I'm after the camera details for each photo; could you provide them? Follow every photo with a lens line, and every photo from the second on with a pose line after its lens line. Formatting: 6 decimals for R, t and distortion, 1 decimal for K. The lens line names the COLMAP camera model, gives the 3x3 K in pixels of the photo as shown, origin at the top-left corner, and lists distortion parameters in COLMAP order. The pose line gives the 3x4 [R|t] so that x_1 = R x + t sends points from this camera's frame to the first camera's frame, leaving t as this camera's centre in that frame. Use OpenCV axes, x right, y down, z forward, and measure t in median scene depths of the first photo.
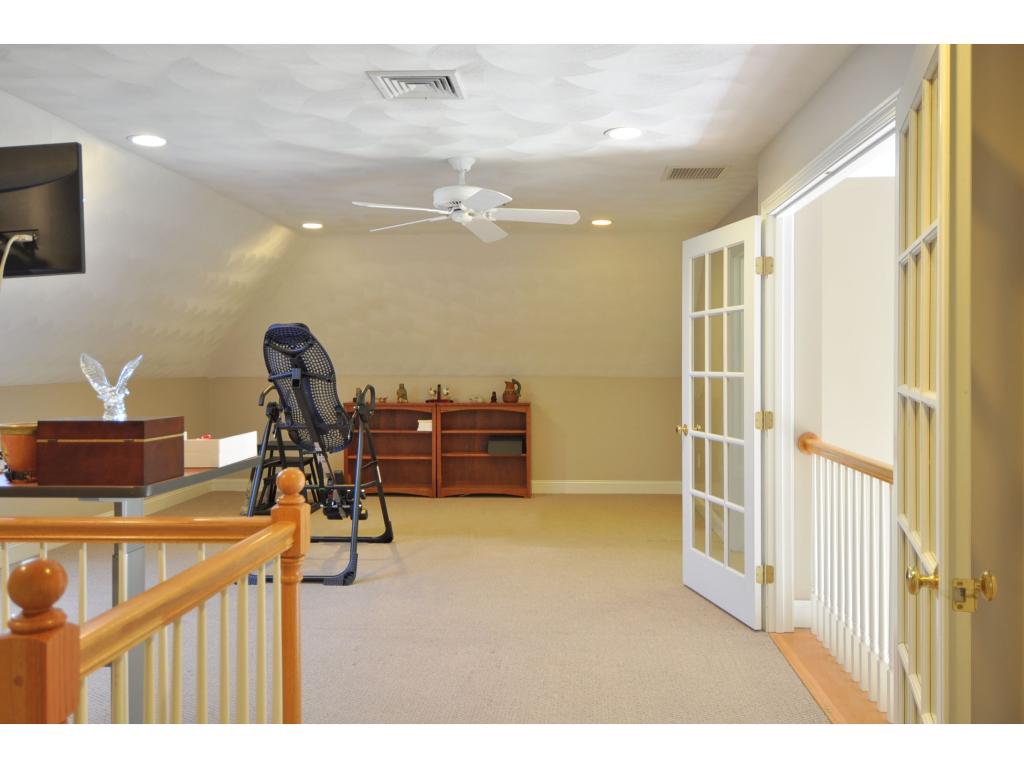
lens RADIAL K [[818.1, 0, 507.5], [0, 818.1, 381.5], [0, 0, 1]] dist [0.046409, -0.052557]
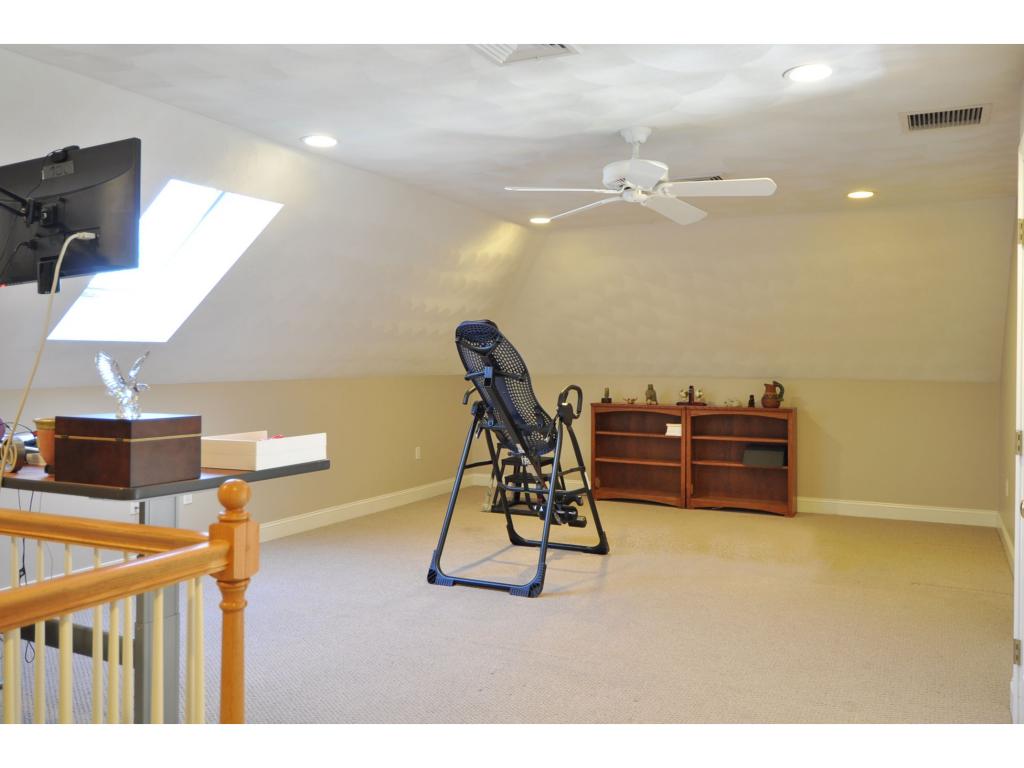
lens RADIAL K [[818.1, 0, 516.8], [0, 818.1, 380.8], [0, 0, 1]] dist [0.046409, -0.052557]
pose [[0.927136, 0.015243, -0.374415, 0.125908], [-0.015371, 0.999878, 0.002646, -0.002549], [0.374410, 0.003302, 0.927257, 0.109710]]
